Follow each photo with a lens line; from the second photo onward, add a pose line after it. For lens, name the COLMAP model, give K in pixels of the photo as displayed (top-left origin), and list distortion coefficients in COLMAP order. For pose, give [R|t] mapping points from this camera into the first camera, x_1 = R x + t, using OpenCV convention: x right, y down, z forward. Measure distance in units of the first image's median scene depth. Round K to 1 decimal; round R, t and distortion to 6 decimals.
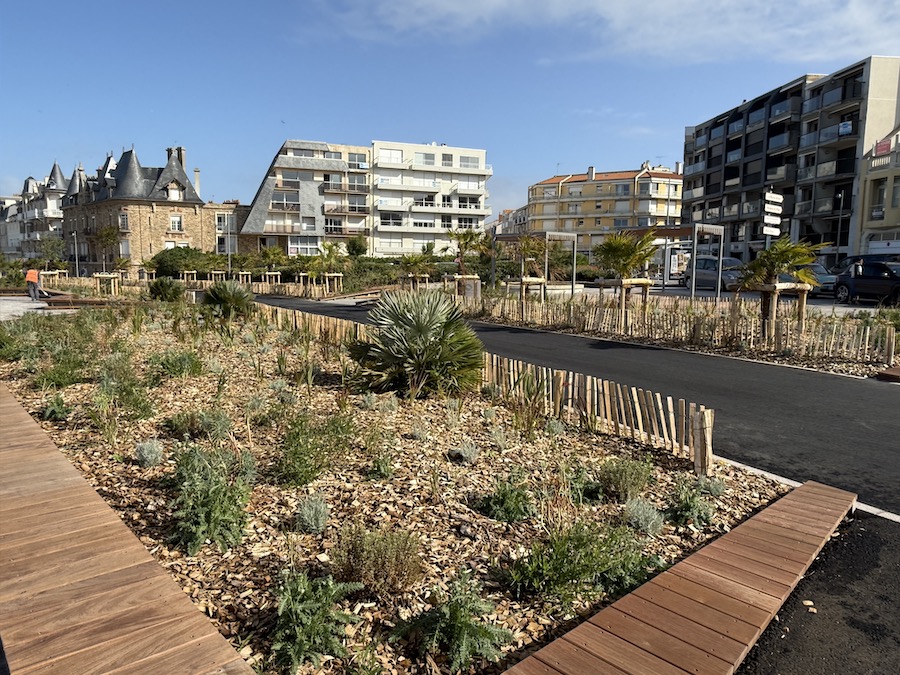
lens RADIAL K [[623.1, 0, 450.0], [0, 623.1, 337.5], [0, 0, 1]] dist [-0.003827, -0.005511]
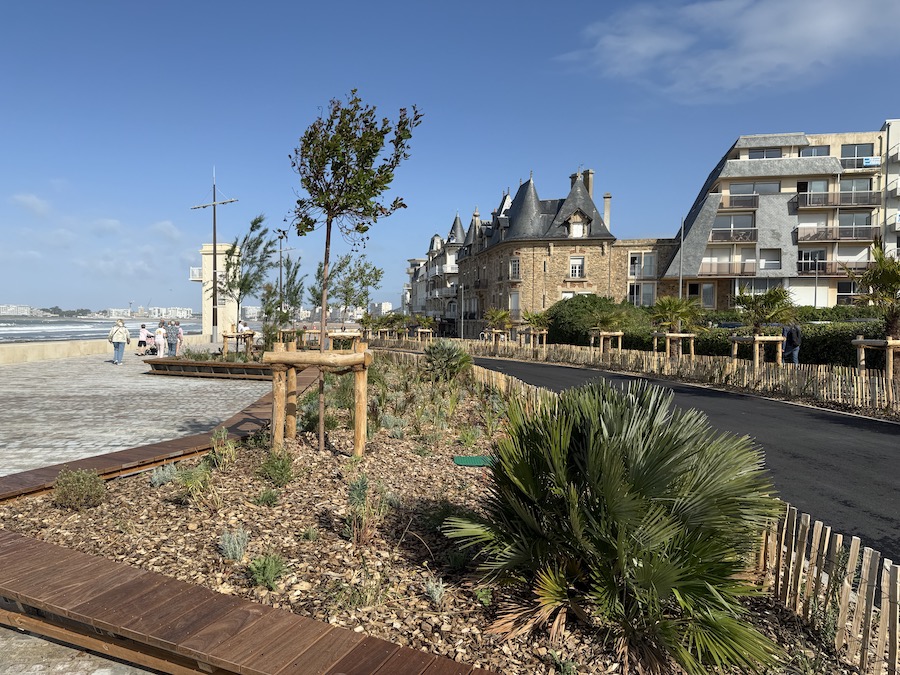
lens RADIAL K [[617.3, 0, 448.3], [0, 617.3, 342.3], [0, 0, 1]] dist [0.051714, -0.061288]
pose [[0.824567, 0.015351, -0.565556, -0.134413], [-0.064923, 0.995596, -0.067632, -0.030946], [0.562027, 0.092485, 0.821932, 0.285563]]
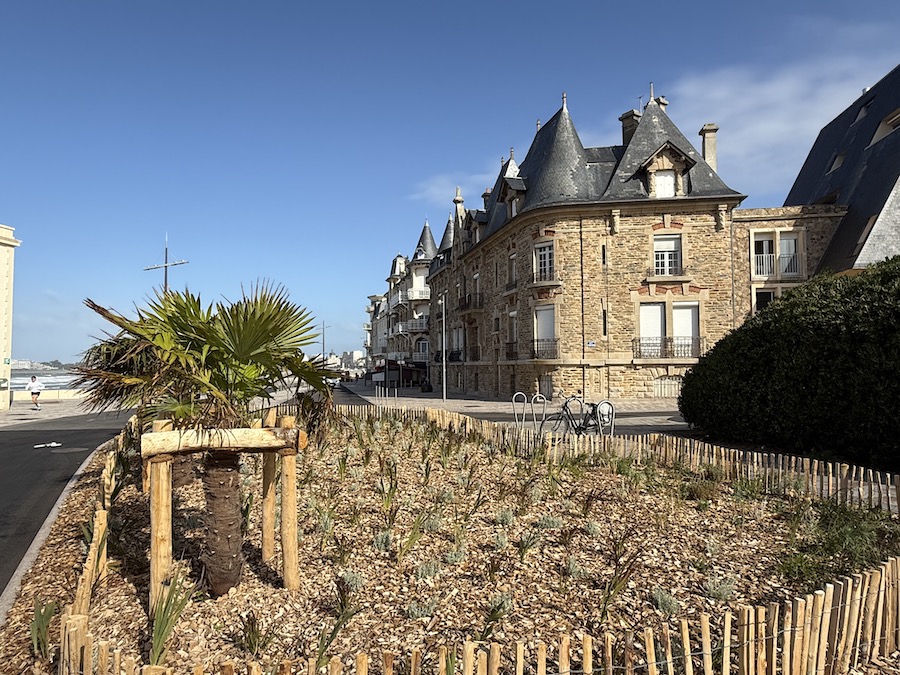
lens RADIAL K [[546.6, 0, 448.0], [0, 546.6, 343.7], [0, 0, 1]] dist [-0.003923, -0.001764]
pose [[0.857631, -0.040264, -0.512687, -0.359148], [-0.041463, 0.988271, -0.146974, -0.068991], [0.512591, 0.147306, 0.845902, 0.605863]]
